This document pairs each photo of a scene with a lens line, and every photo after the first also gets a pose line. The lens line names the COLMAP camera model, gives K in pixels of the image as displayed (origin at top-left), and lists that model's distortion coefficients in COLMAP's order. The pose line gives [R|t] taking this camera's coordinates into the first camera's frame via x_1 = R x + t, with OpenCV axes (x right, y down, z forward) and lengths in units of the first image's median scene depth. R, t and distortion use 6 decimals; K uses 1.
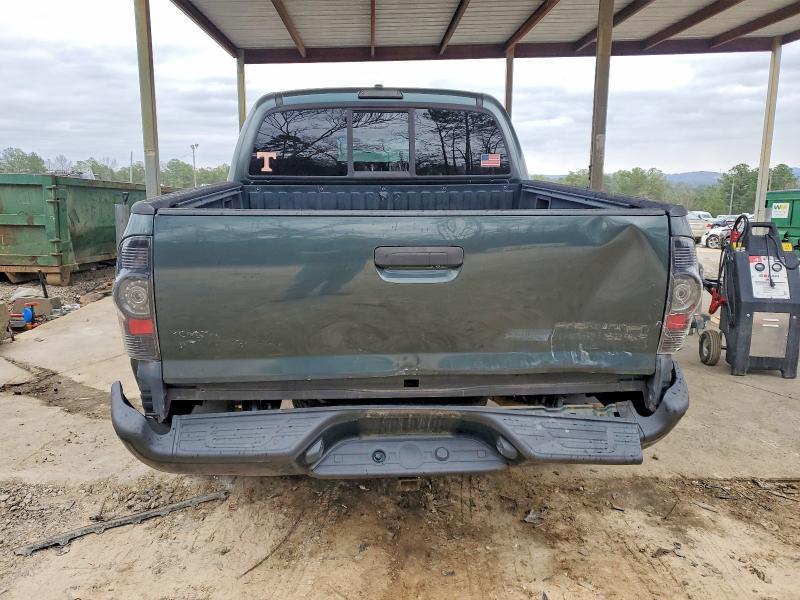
lens RADIAL K [[641.5, 0, 400.0], [0, 641.5, 300.0], [0, 0, 1]] dist [0.004866, 0.083082]
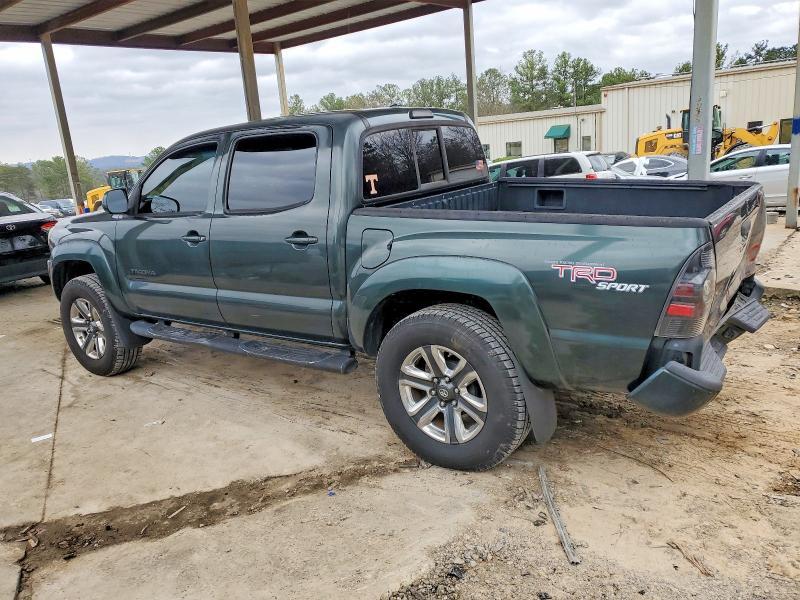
lens RADIAL K [[627.8, 0, 400.0], [0, 627.8, 300.0], [0, 0, 1]] dist [0.014993, 0.008152]
pose [[0.632113, -0.242194, 0.736054, -0.944584], [0.217919, 0.967124, 0.131080, -0.157194], [-0.743602, 0.077543, 0.664111, 0.318233]]
